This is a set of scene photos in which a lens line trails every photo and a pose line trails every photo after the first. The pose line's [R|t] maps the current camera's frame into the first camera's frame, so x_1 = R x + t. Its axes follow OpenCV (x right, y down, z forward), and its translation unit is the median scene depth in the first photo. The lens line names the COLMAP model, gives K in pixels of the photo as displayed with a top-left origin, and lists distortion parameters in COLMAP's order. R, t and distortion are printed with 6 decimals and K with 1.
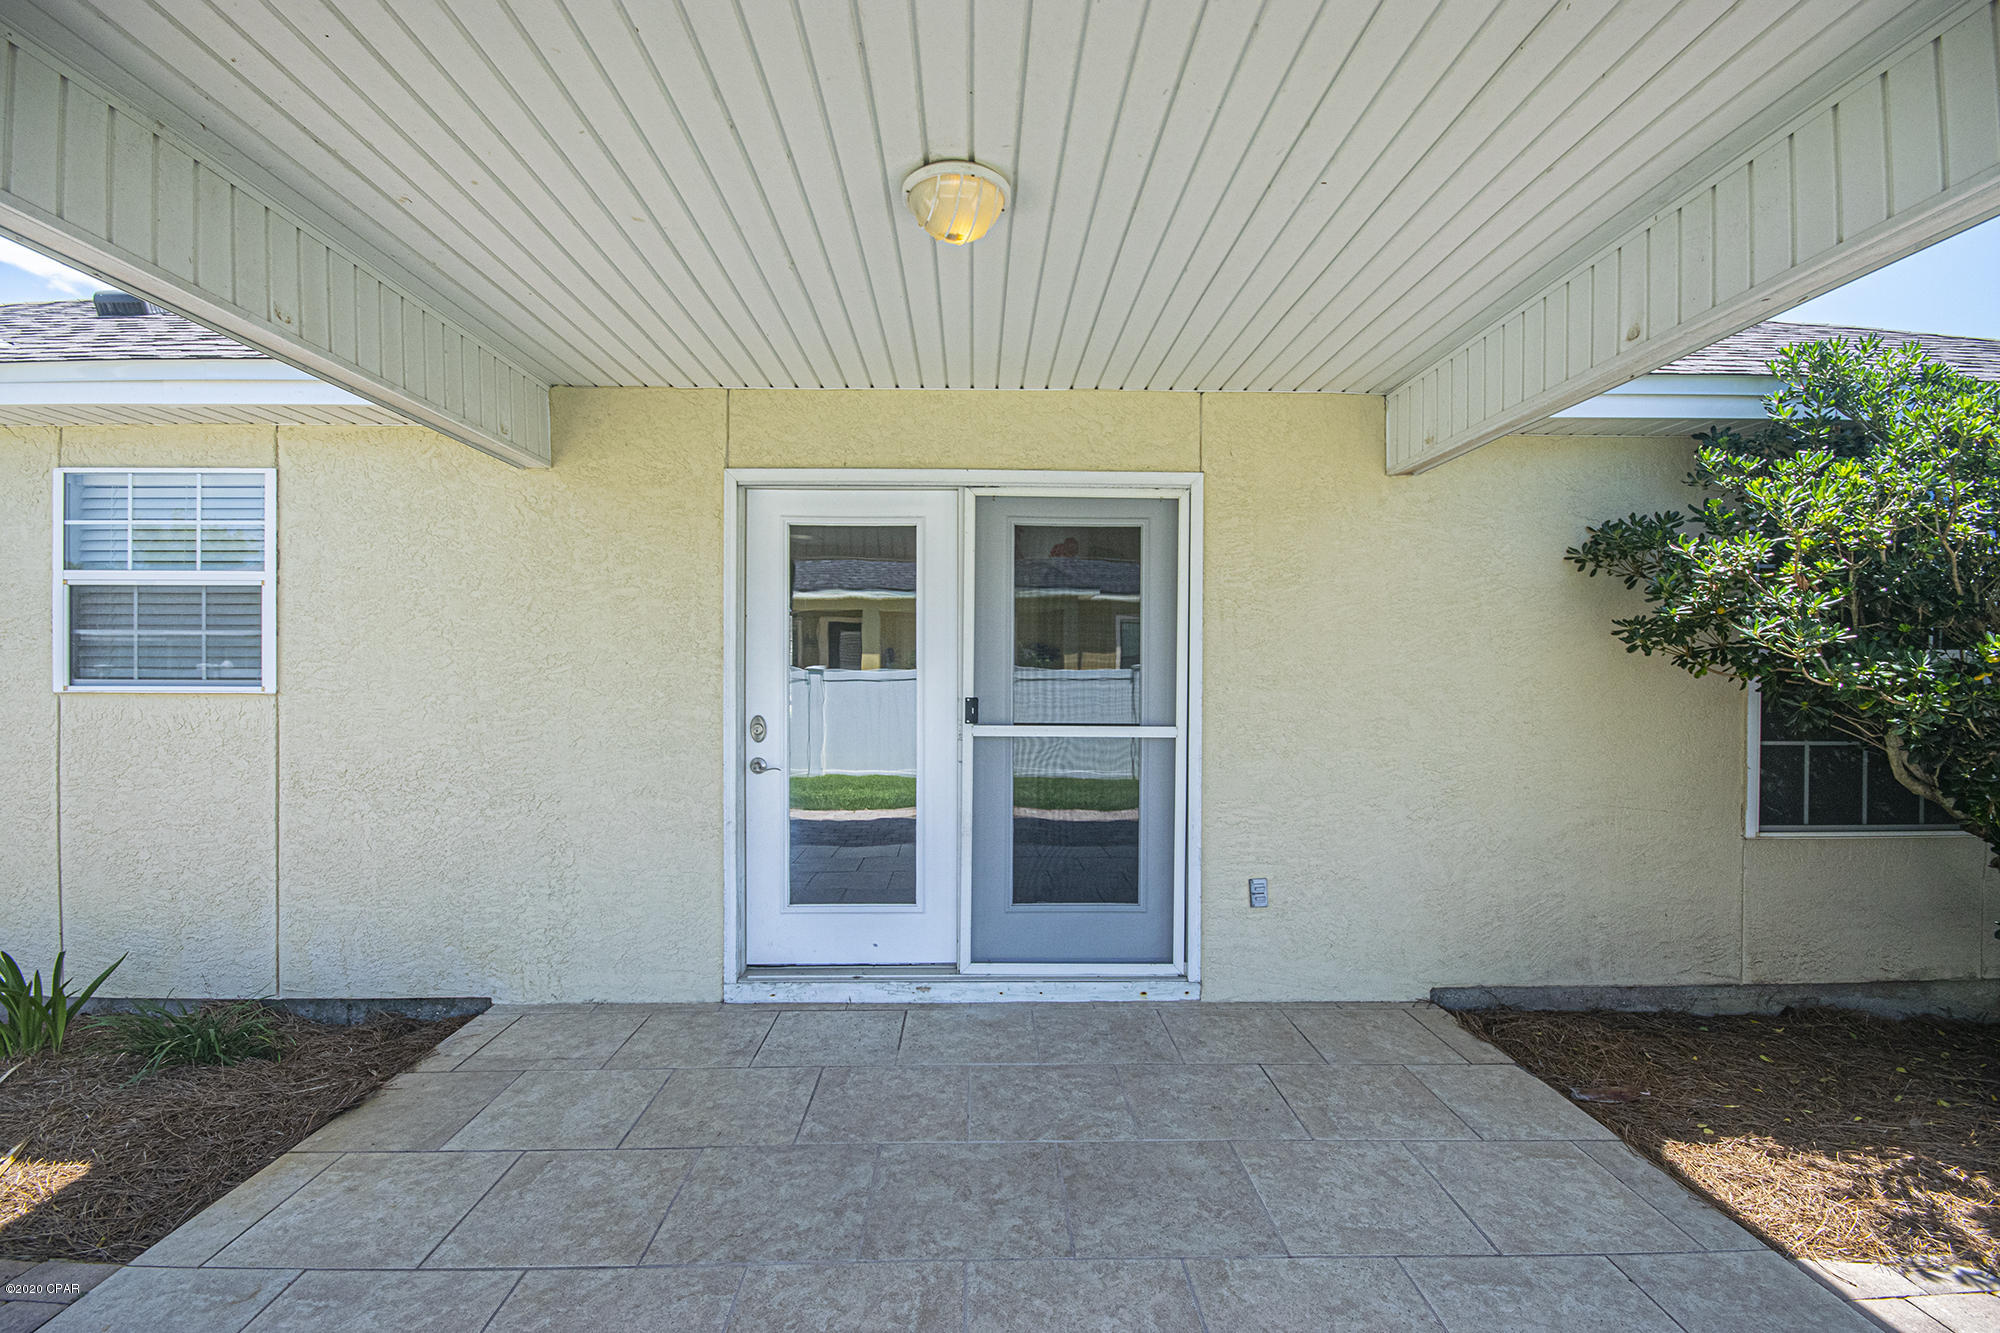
lens RADIAL K [[876.7, 0, 989.4], [0, 876.7, 675.9], [0, 0, 1]] dist [0.008150, -0.012121]
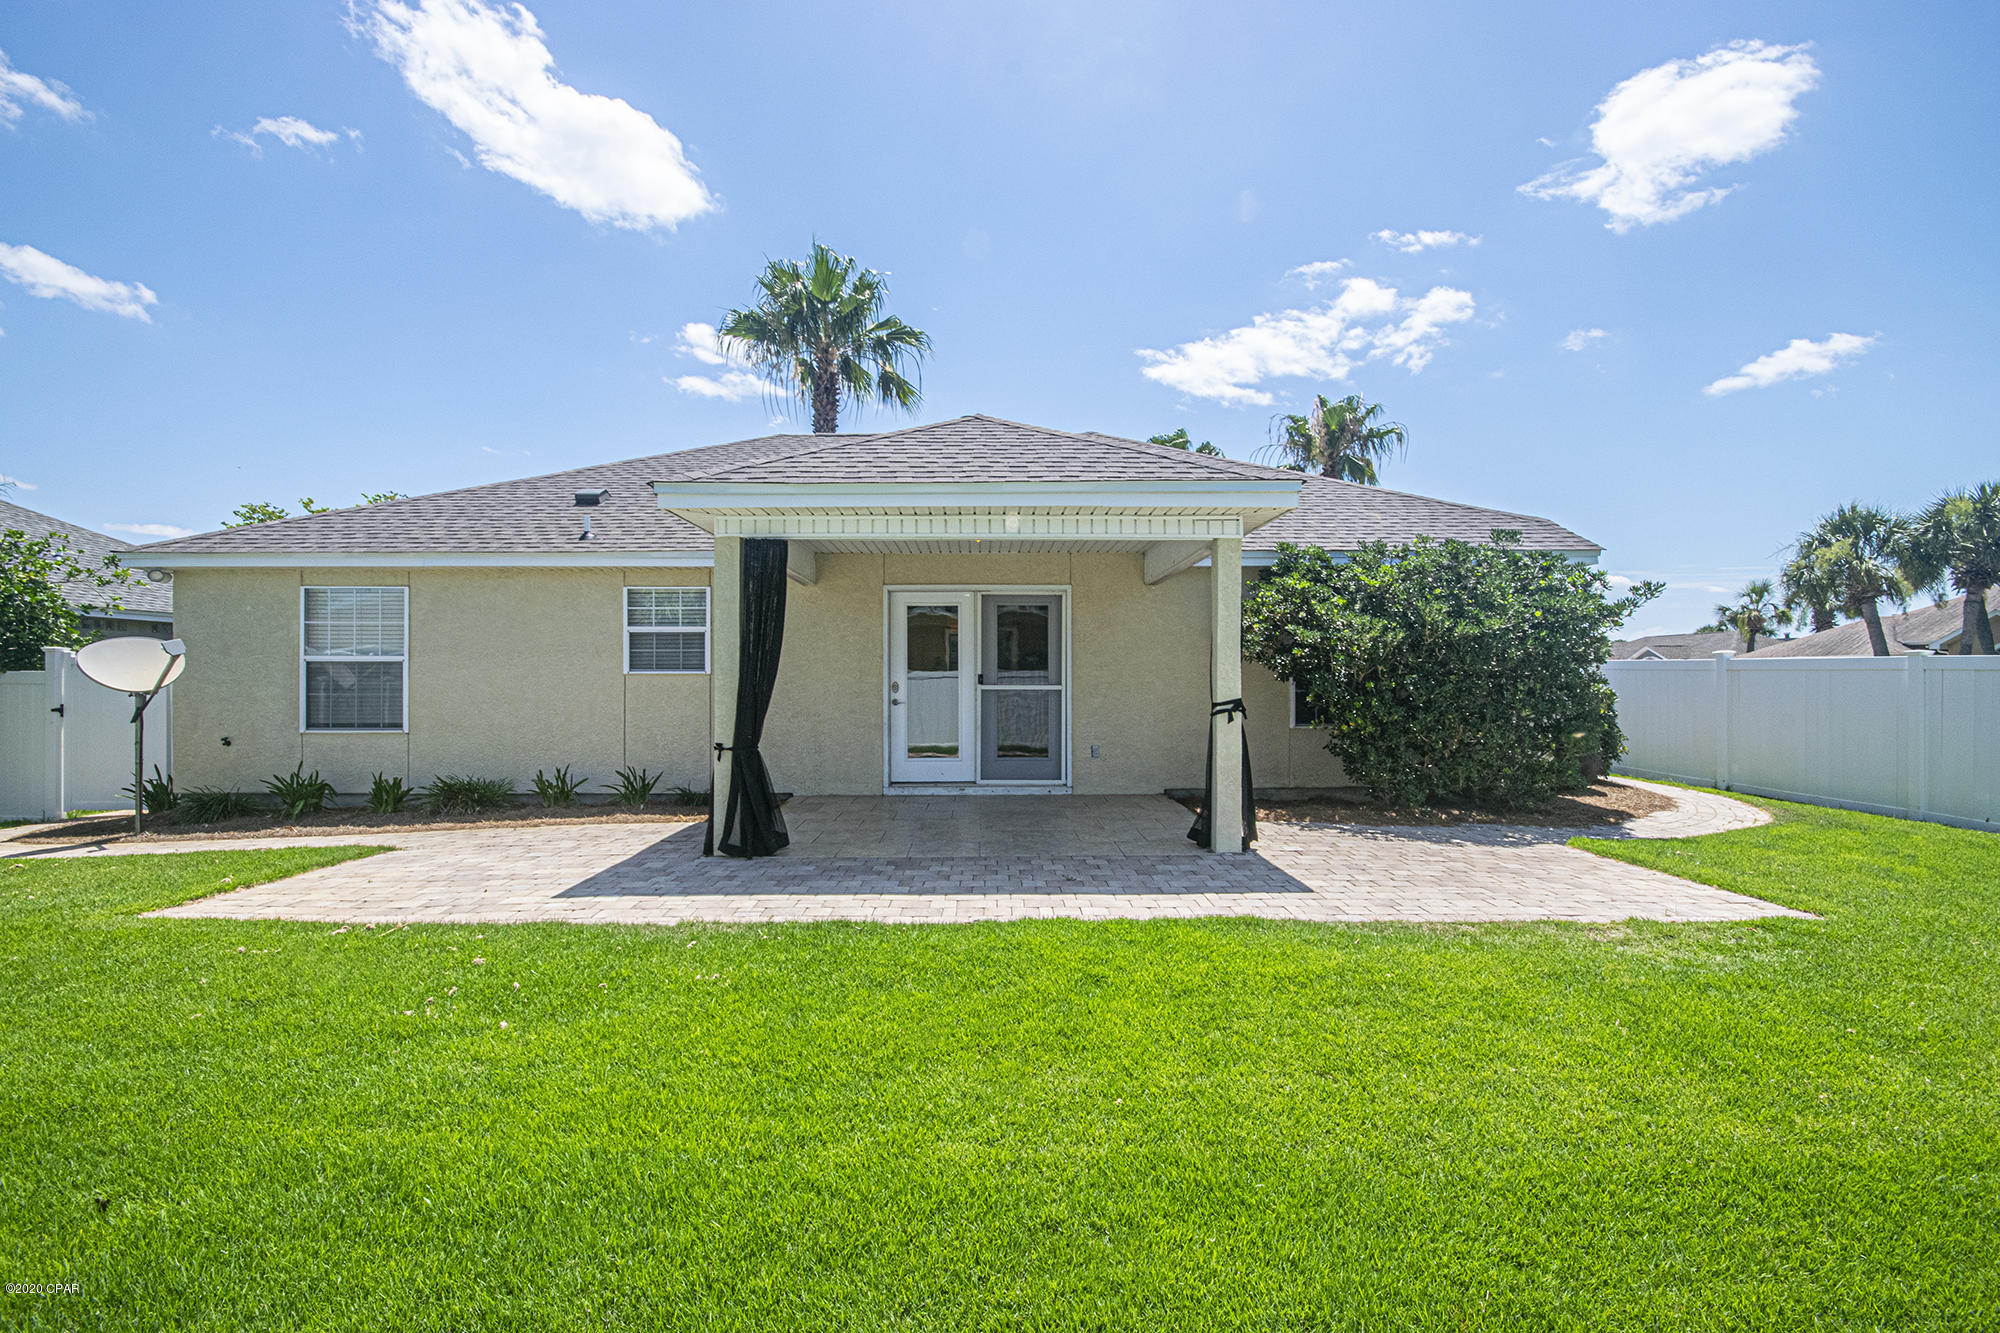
lens RADIAL K [[876.7, 0, 1011.0], [0, 876.7, 670.9], [0, 0, 1]] dist [0.008150, -0.012121]
pose [[0.999957, -0.006236, -0.006890, 0.085280], [0.006152, 0.999907, -0.012132, 0.046444], [0.006965, 0.012089, 0.999903, -1.526781]]
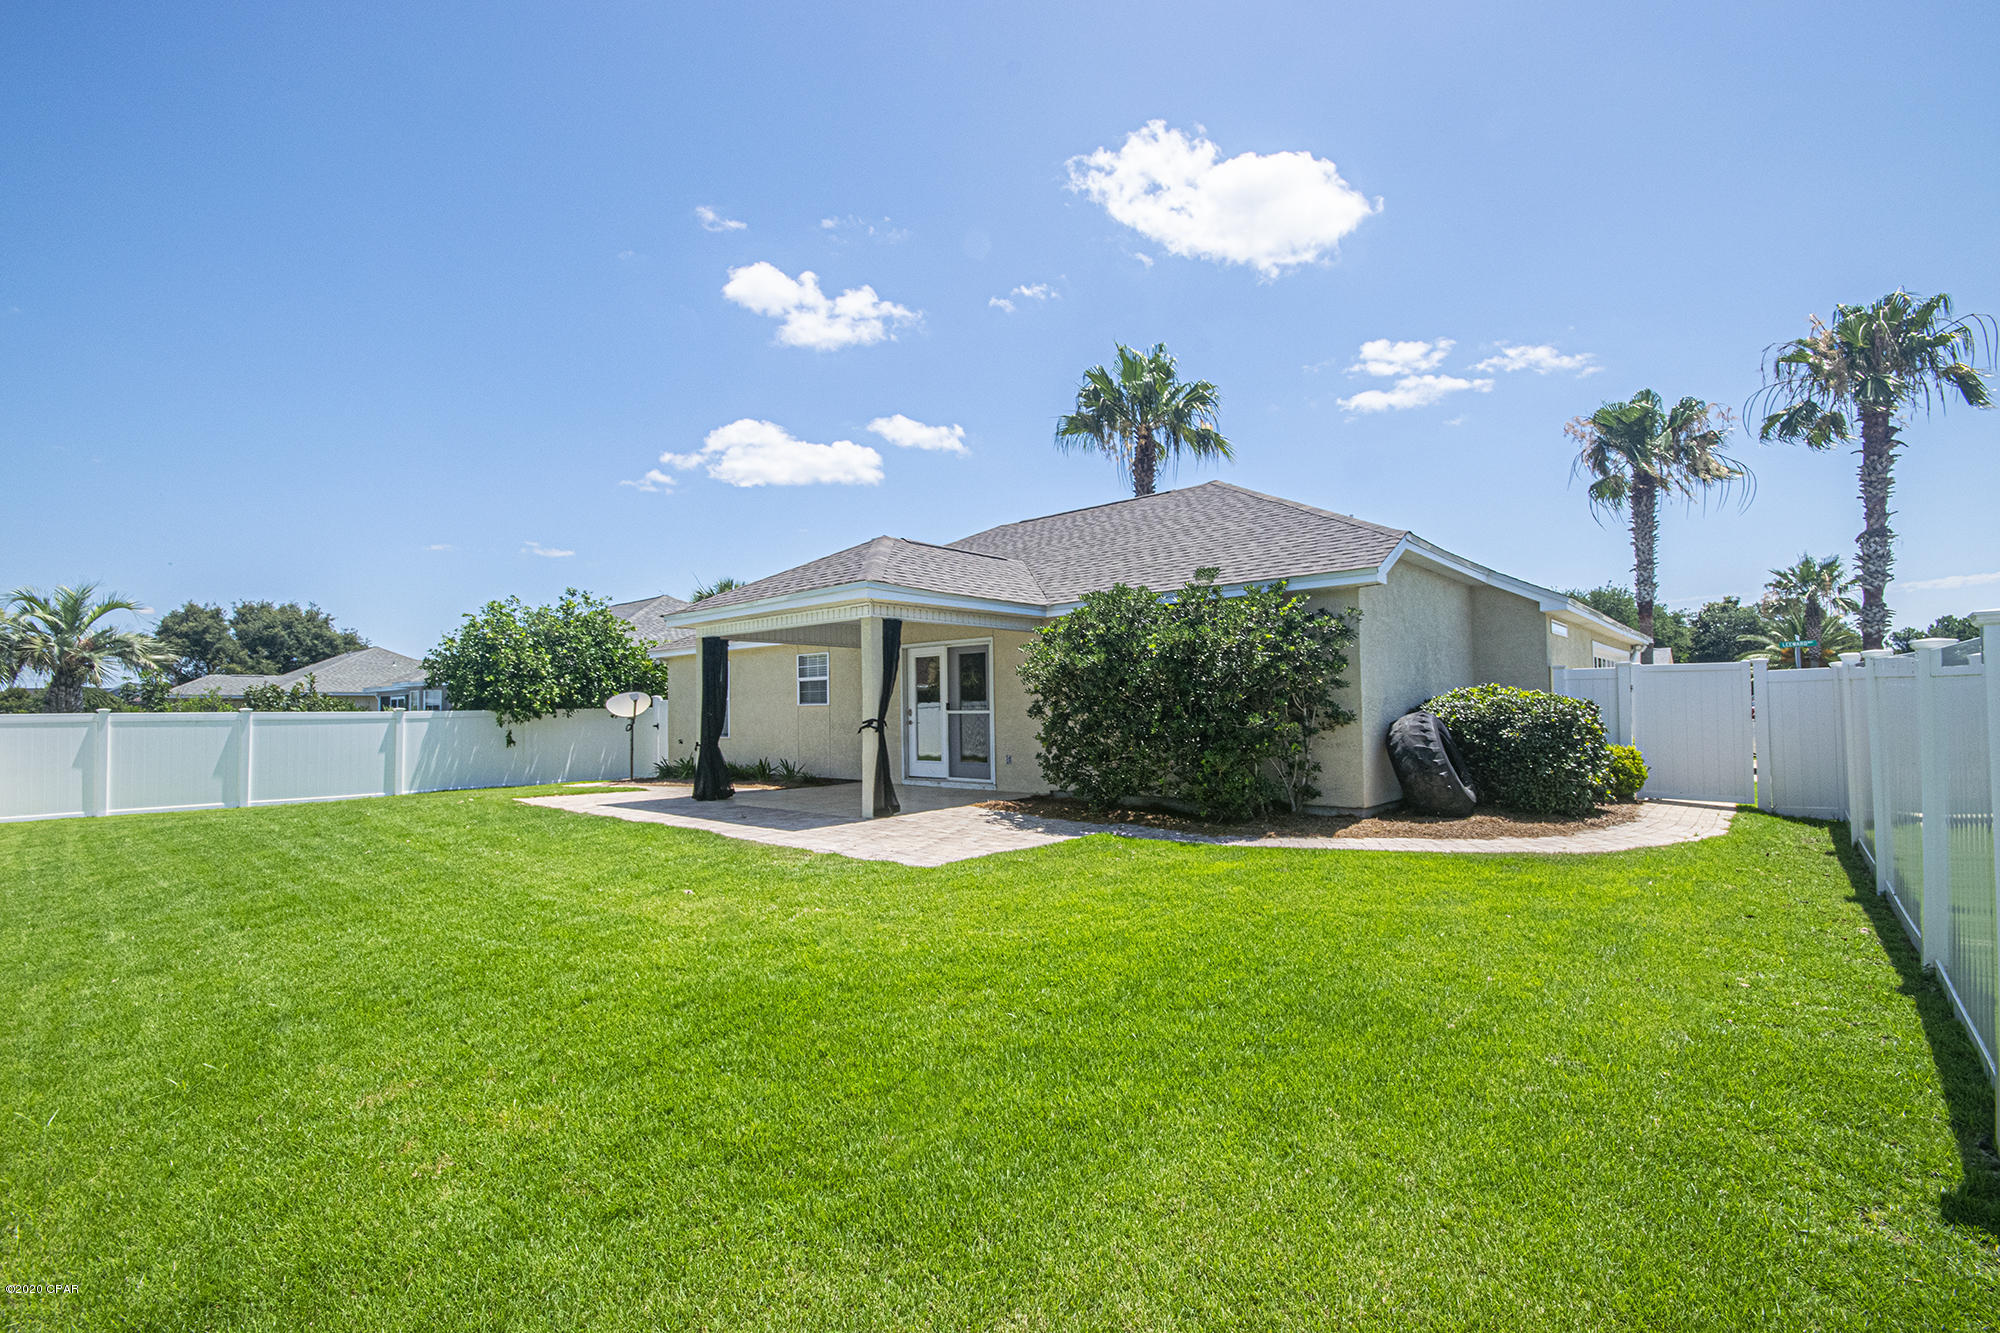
lens RADIAL K [[876.7, 0, 981.8], [0, 876.7, 661.2], [0, 0, 1]] dist [0.008150, -0.012121]
pose [[0.726246, -0.052487, -0.685428, 2.568819], [0.015211, 0.998064, -0.060310, 0.072668], [0.687266, 0.033373, 0.725639, -1.529431]]
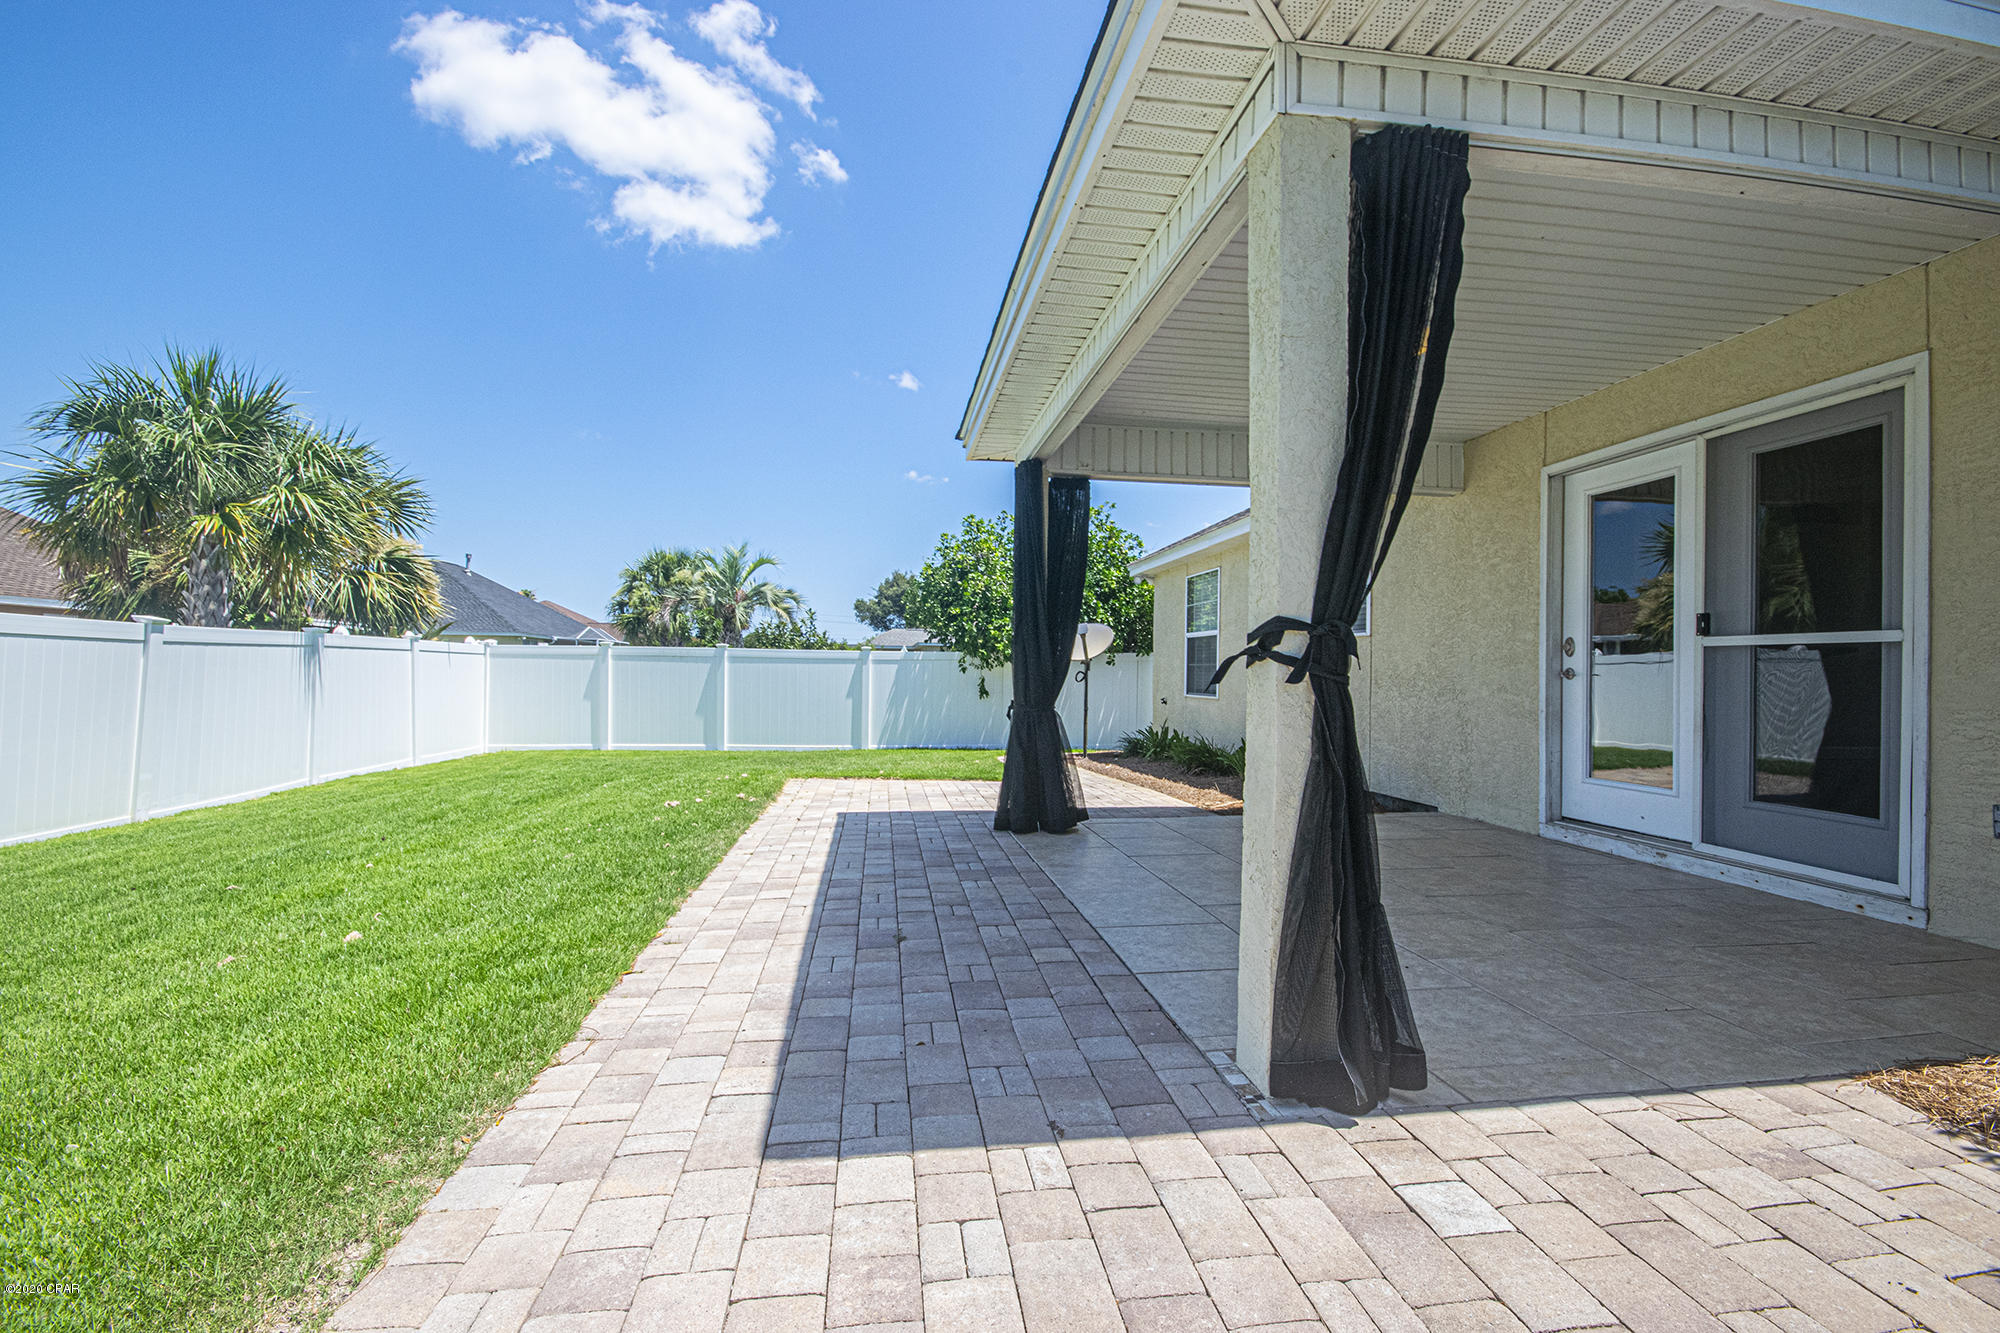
lens RADIAL K [[876.7, 0, 1002.5], [0, 876.7, 677.0], [0, 0, 1]] dist [0.008150, -0.012121]
pose [[0.124756, 0.002368, -0.992185, 1.018984], [-0.014173, 0.999899, 0.000605, 0.121544], [0.992086, 0.013987, 0.124777, -0.063507]]
